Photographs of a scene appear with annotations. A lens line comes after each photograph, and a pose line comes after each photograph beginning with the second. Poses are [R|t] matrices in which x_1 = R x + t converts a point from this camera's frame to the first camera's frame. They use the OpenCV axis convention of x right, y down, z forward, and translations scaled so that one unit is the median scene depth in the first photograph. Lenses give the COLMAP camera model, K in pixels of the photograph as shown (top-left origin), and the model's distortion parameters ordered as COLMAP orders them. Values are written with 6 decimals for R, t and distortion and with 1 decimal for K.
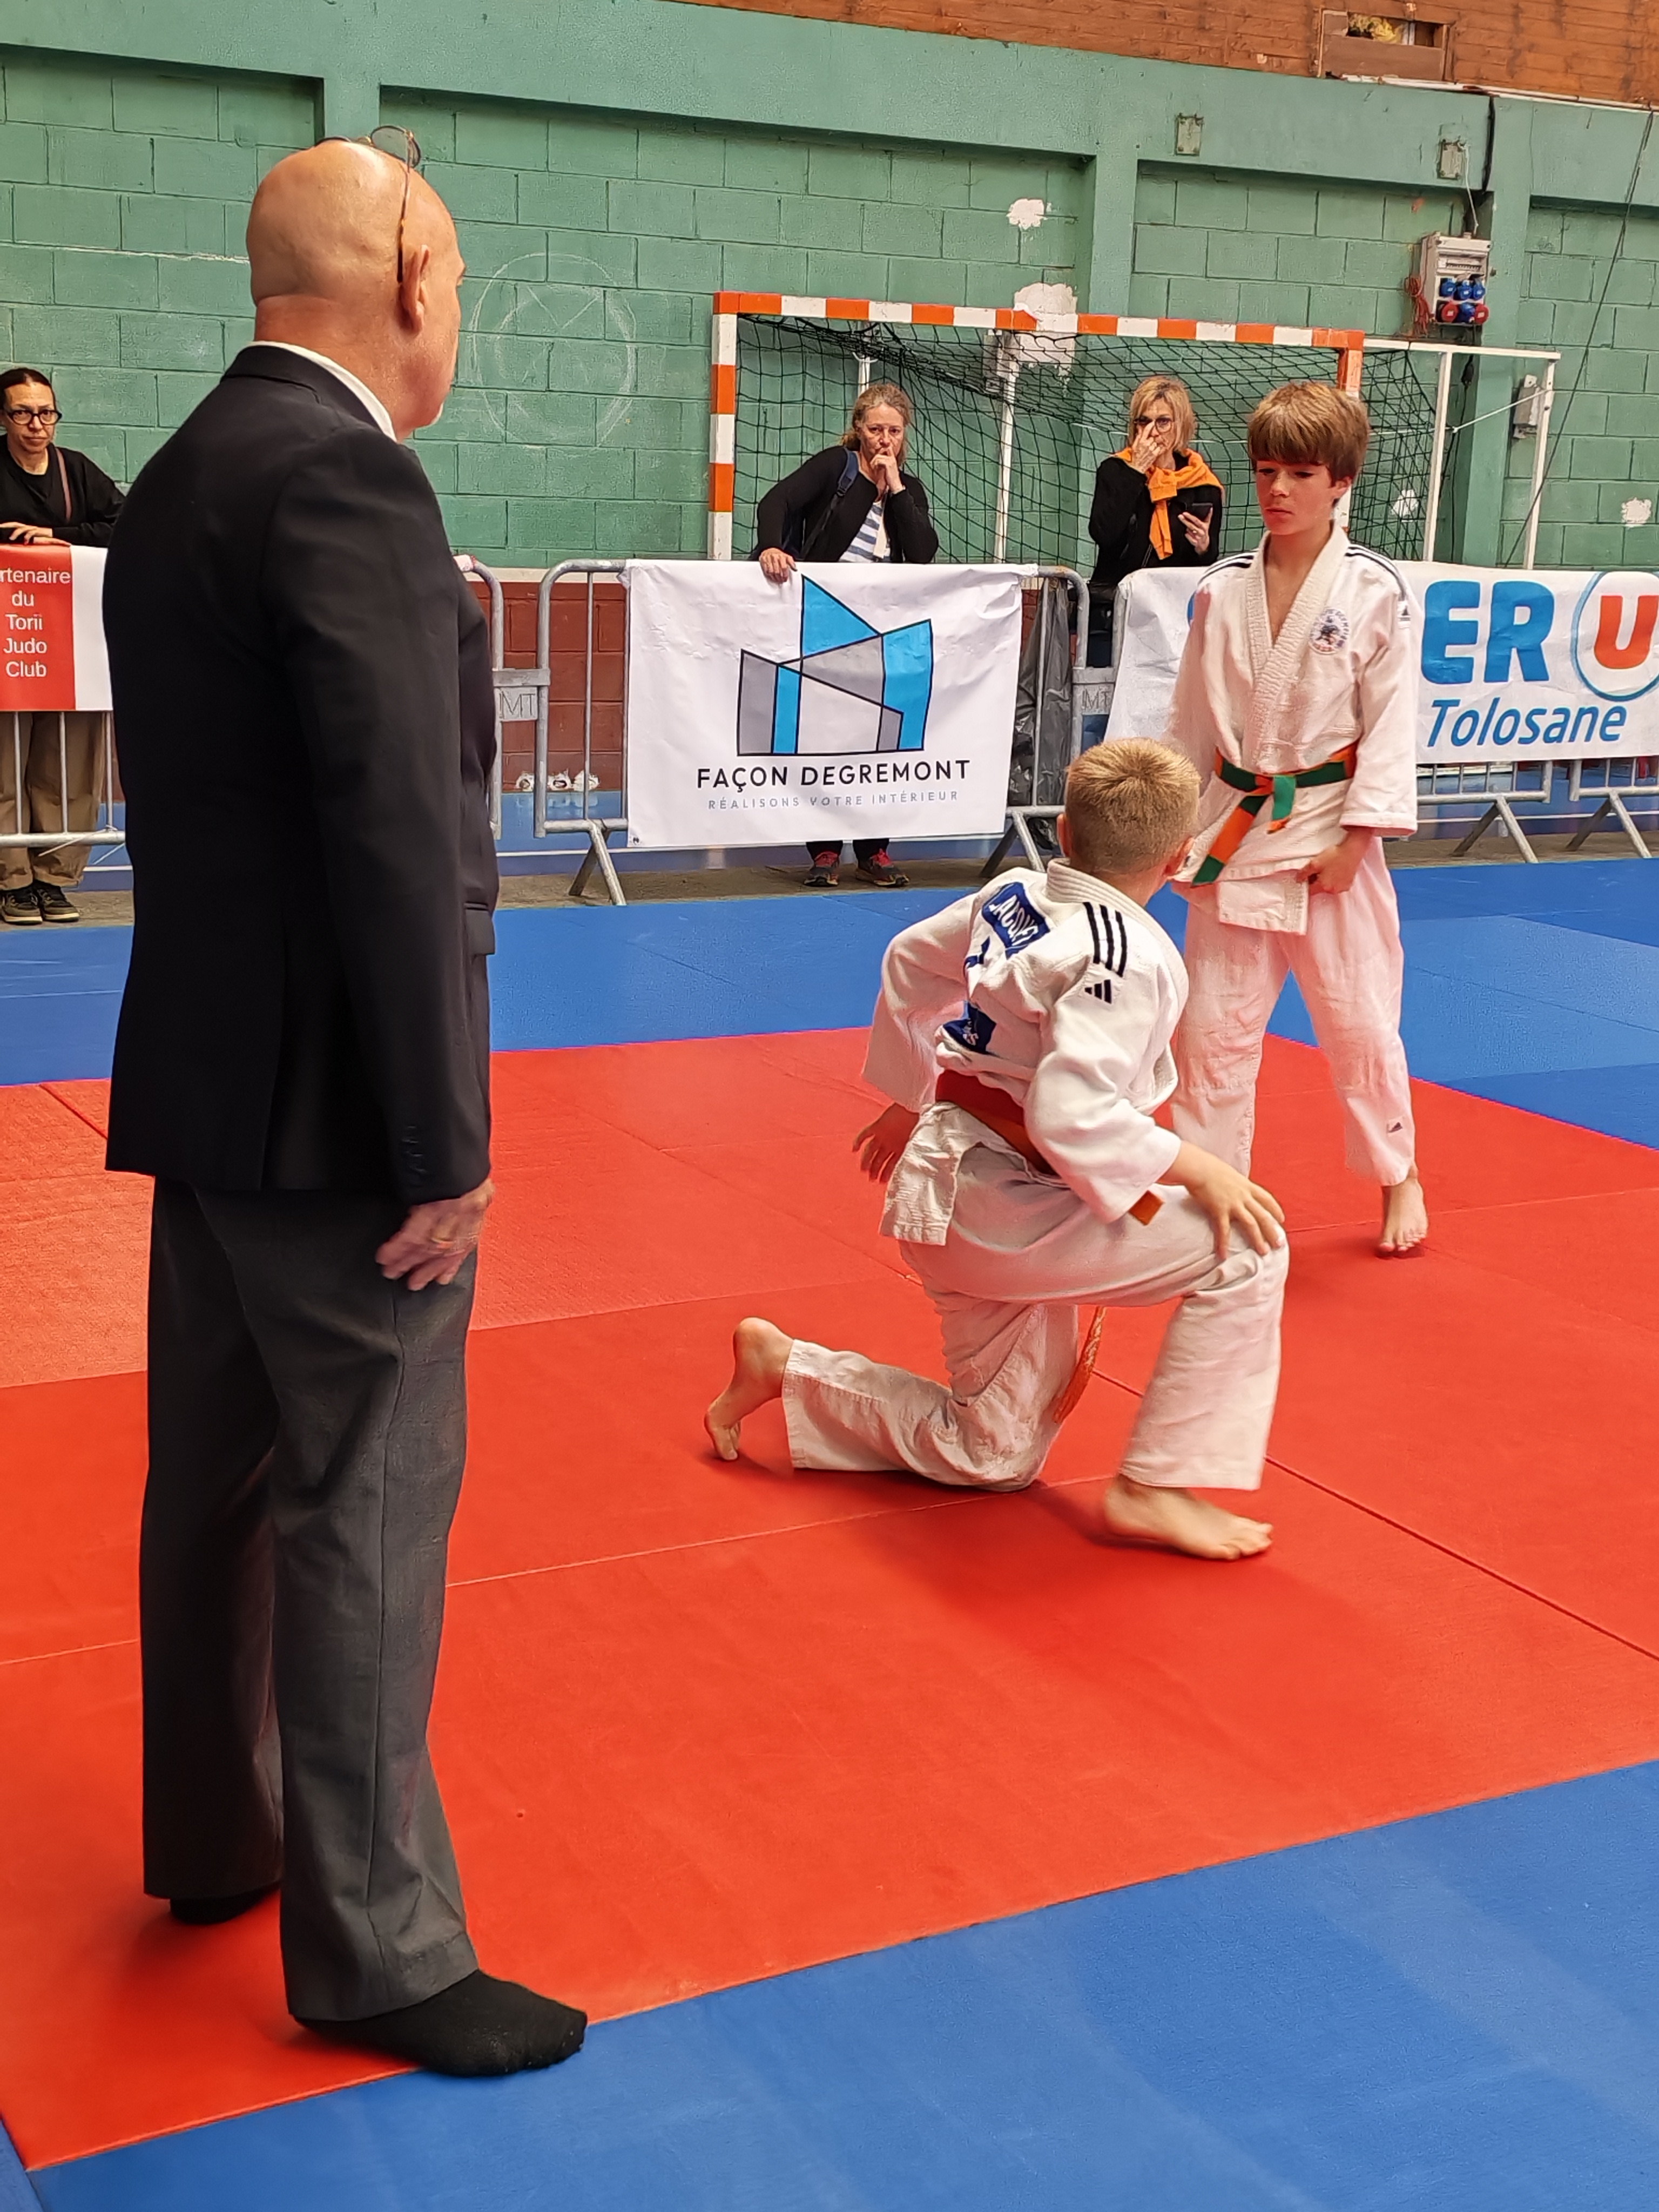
lens RADIAL K [[3000.5, 0, 818.1], [0, 3000.5, 1064.8], [0, 0, 1]] dist [0.158721, -0.326002]
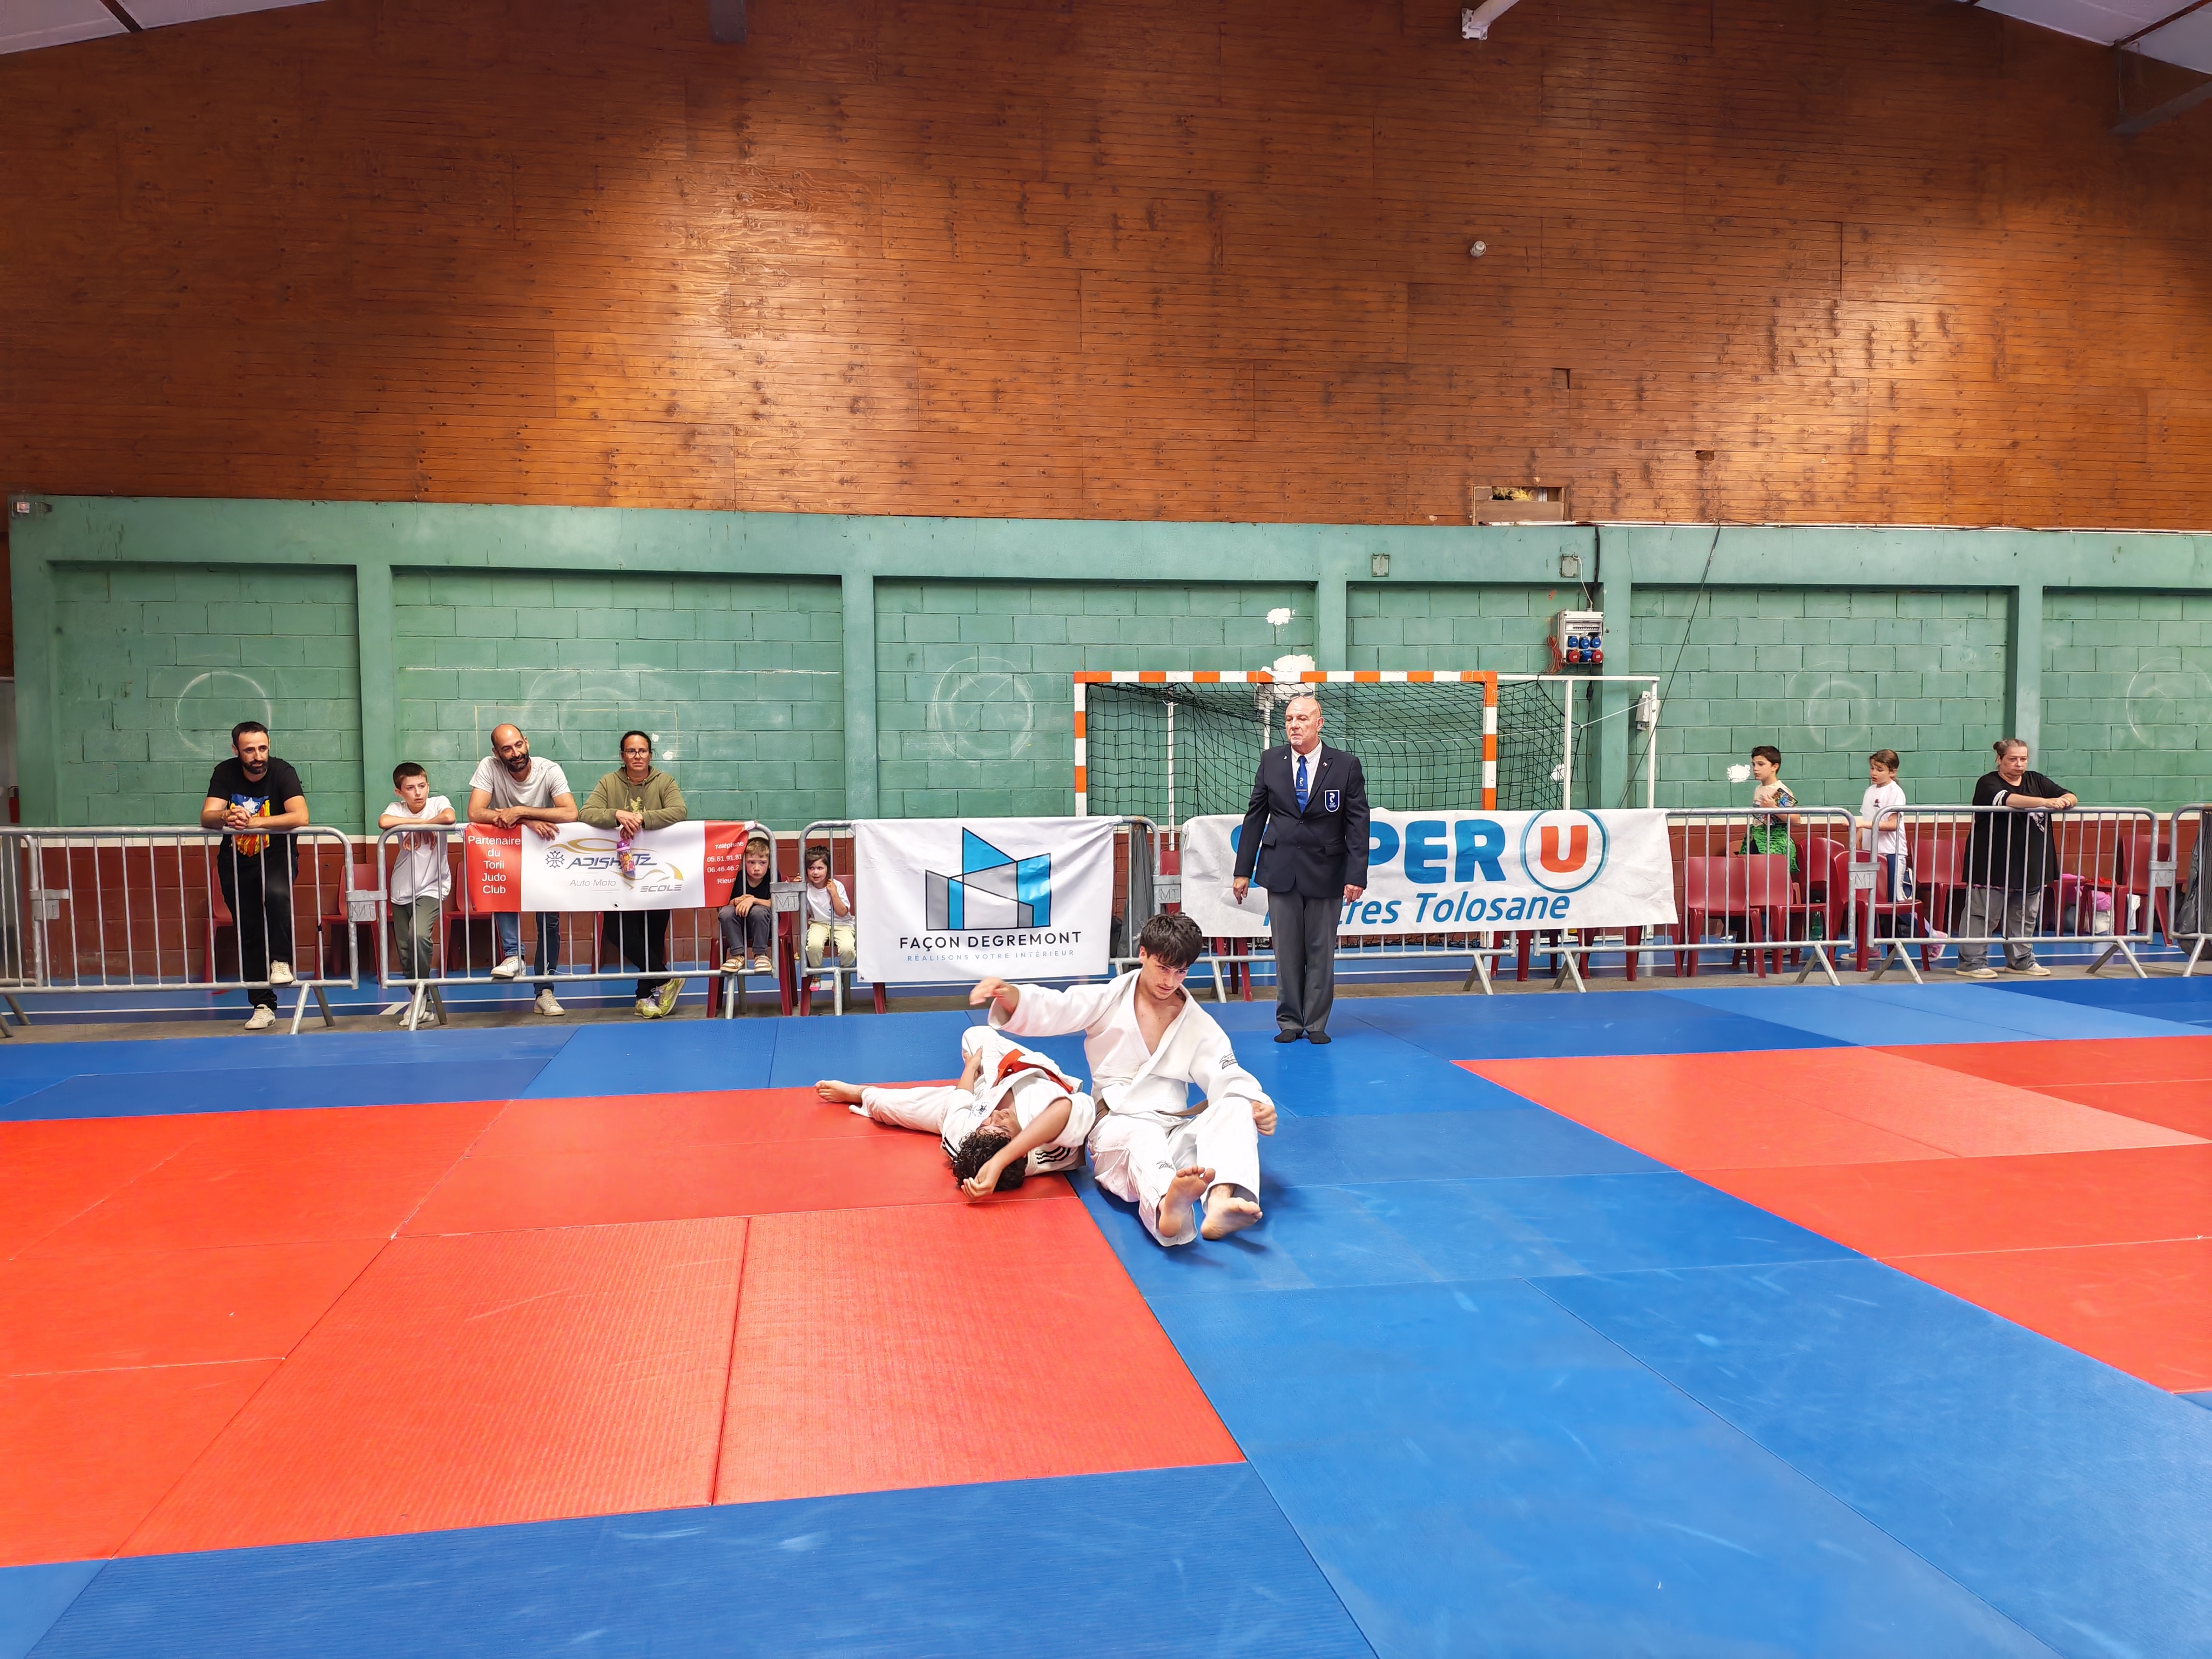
lens RADIAL K [[1724.1, 0, 1085.4], [0, 1724.1, 843.3], [0, 0, 1]] dist [0.143722, -0.223468]
pose [[0.944307, -0.026233, -0.328020, 0.298617], [-0.024654, 0.988376, -0.150020, -0.004390], [0.328142, 0.149752, 0.932683, 0.074064]]
